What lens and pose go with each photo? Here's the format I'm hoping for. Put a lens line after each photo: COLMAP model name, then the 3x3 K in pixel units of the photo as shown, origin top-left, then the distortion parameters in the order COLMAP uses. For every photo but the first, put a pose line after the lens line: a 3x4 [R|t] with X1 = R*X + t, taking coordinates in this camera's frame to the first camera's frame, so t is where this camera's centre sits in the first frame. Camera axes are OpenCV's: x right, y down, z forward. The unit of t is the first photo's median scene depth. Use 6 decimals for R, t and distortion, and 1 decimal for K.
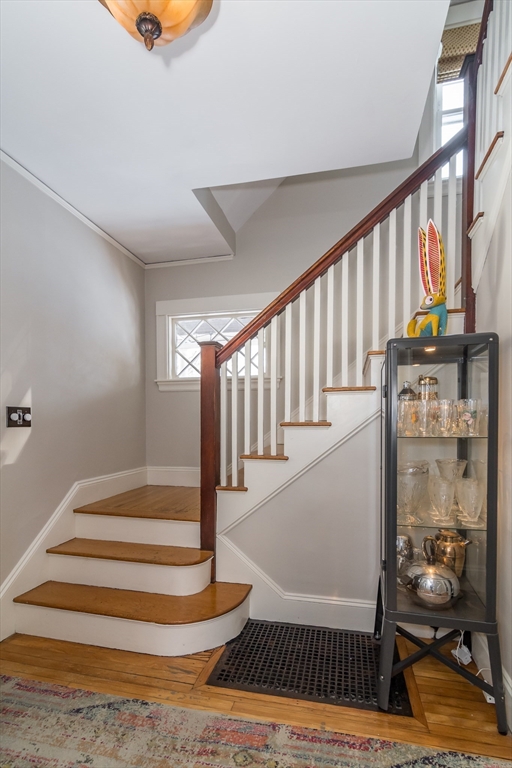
lens RADIAL K [[383.9, 0, 255.6], [0, 383.9, 426.1], [0, 0, 1]] dist [-0.001458, 0.000872]
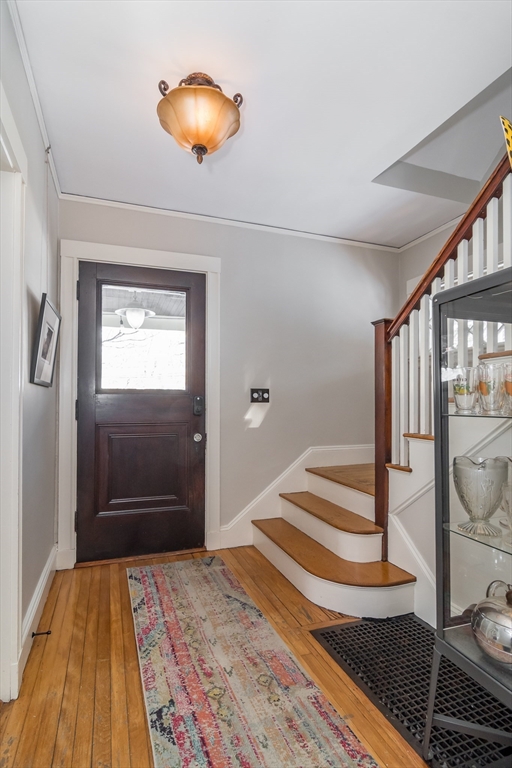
lens RADIAL K [[388.2, 0, 256.0], [0, 388.2, 384.0], [0, 0, 1]] dist [0.000052, 0.000109]
pose [[0.559080, -0.036022, -0.828331, 0.588993], [-0.008834, 0.998740, -0.049396, 0.004959], [0.829066, 0.034933, 0.558058, 0.164218]]
